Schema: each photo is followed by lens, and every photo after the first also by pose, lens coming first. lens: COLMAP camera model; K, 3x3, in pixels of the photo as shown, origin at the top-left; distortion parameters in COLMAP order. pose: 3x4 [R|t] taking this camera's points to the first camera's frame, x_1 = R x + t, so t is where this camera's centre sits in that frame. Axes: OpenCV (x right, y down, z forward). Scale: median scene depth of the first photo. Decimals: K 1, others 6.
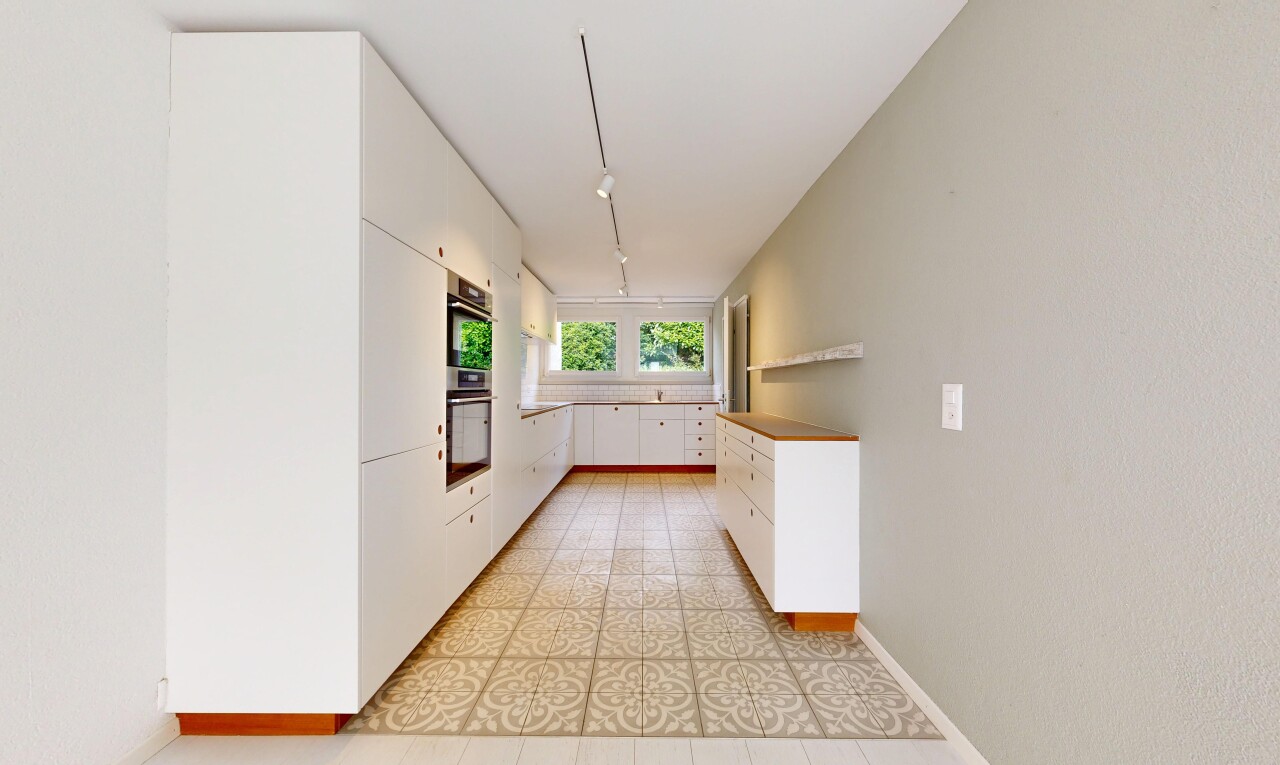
lens RADIAL K [[428.3, 0, 638.8], [0, 428.3, 384.8], [0, 0, 1]] dist [-0.000016, 0.000024]
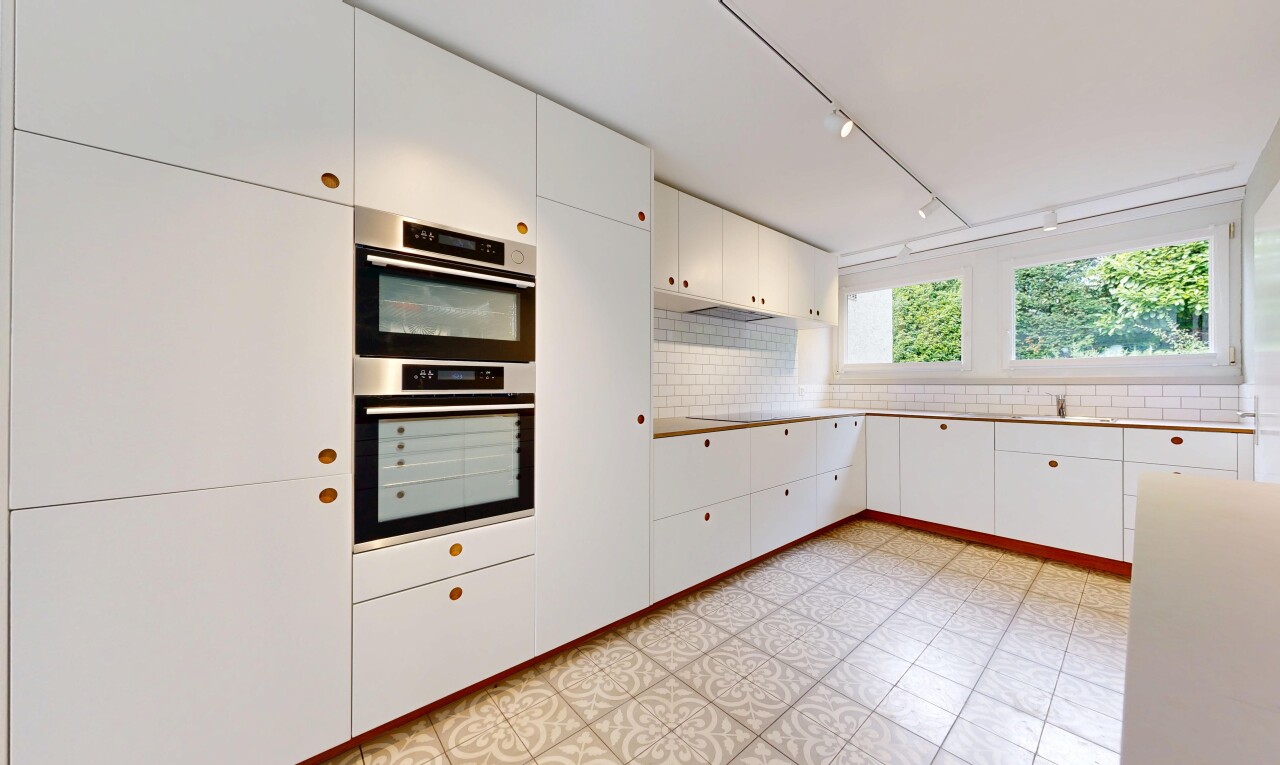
lens RADIAL K [[428.3, 0, 638.8], [0, 428.3, 384.8], [0, 0, 1]] dist [-0.000016, 0.000024]
pose [[0.655676, 0.001618, -0.755040, 0.102654], [0.000336, 0.999997, 0.002434, -0.001589], [0.755042, -0.001850, 0.655674, 0.283678]]
